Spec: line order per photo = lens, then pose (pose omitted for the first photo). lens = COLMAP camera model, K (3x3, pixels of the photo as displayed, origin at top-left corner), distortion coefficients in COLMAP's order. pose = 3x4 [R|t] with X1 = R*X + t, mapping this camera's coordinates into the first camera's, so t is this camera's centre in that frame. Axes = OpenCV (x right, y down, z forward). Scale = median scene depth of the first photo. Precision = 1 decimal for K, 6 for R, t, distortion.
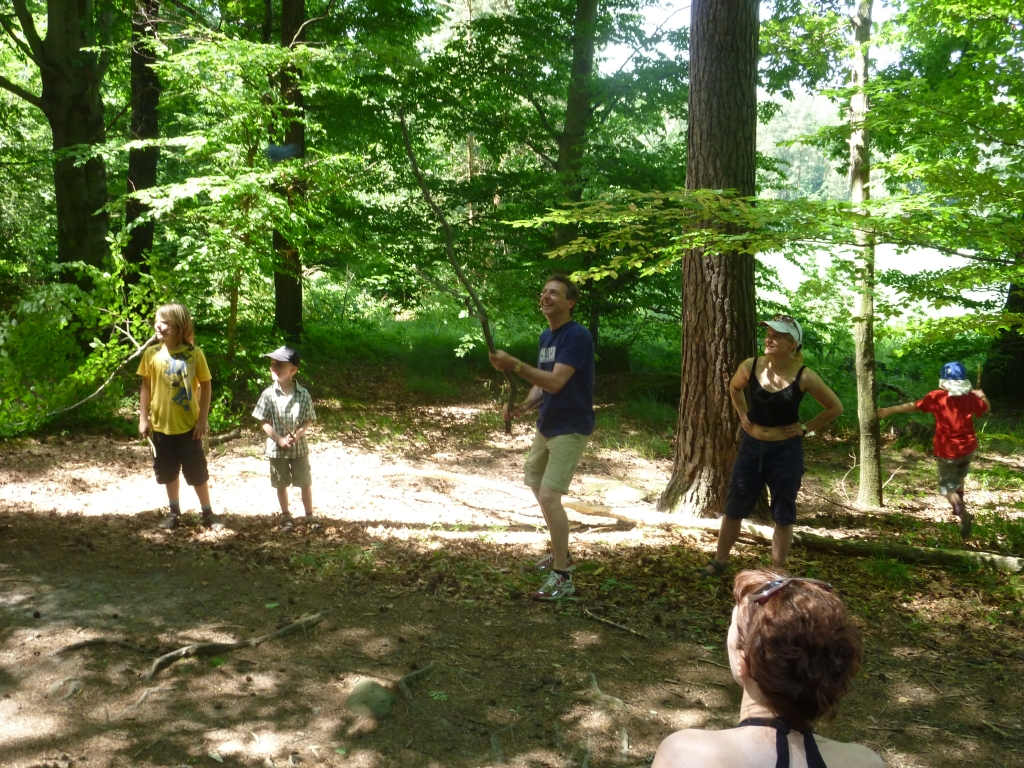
lens RADIAL K [[1160.9, 0, 512.0], [0, 1160.9, 384.0], [0, 0, 1]] dist [-0.022343, -0.007619]
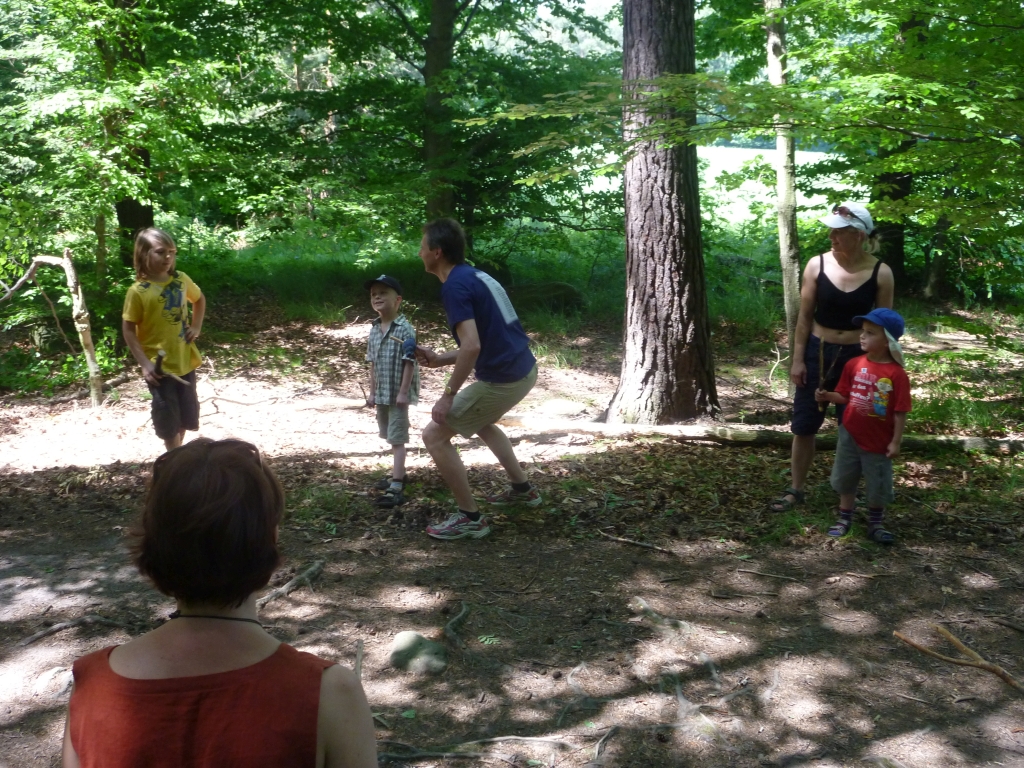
lens RADIAL K [[1160.9, 0, 512.0], [0, 1160.9, 384.0], [0, 0, 1]] dist [-0.022343, -0.007619]
pose [[0.983877, -0.078882, 0.160509, -0.108335], [0.067860, 0.995018, 0.073035, 0.002985], [-0.165471, -0.060965, 0.984329, 0.071850]]
